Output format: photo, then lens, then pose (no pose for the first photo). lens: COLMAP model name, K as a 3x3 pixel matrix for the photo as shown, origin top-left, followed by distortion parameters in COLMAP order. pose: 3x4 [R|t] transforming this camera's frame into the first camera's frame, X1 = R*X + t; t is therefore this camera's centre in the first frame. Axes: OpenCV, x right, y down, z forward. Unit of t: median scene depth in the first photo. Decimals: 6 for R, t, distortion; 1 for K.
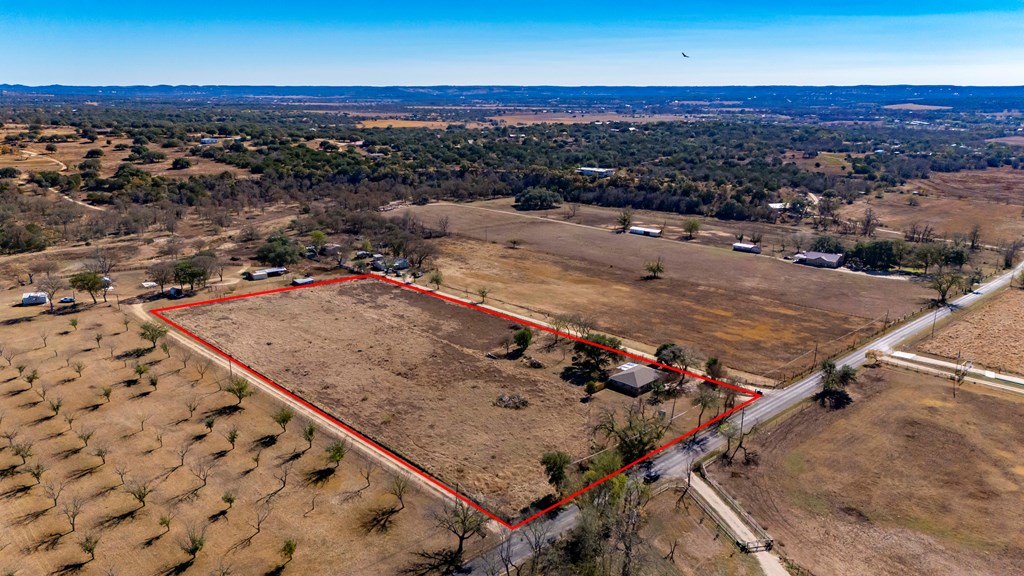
lens RADIAL K [[744.8, 0, 512.0], [0, 744.8, 288.0], [0, 0, 1]] dist [0.104729, -0.108274]
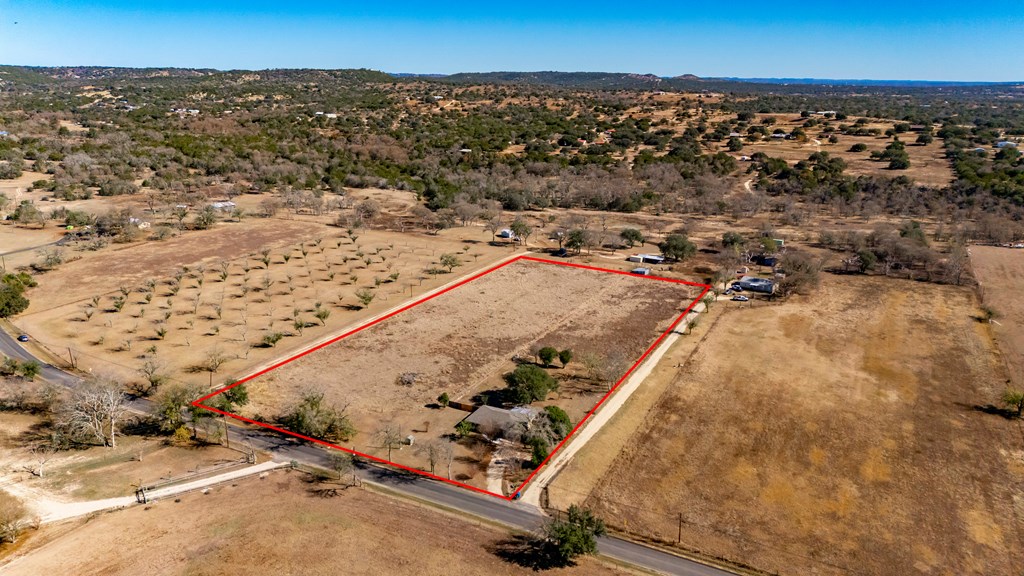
lens RADIAL K [[744.8, 0, 512.0], [0, 744.8, 288.0], [0, 0, 1]] dist [0.104729, -0.108274]
pose [[0.324076, 0.254394, -0.911185, 0.746395], [-0.248021, 0.952323, 0.177667, -0.150977], [0.912941, 0.168415, 0.371720, 0.525114]]
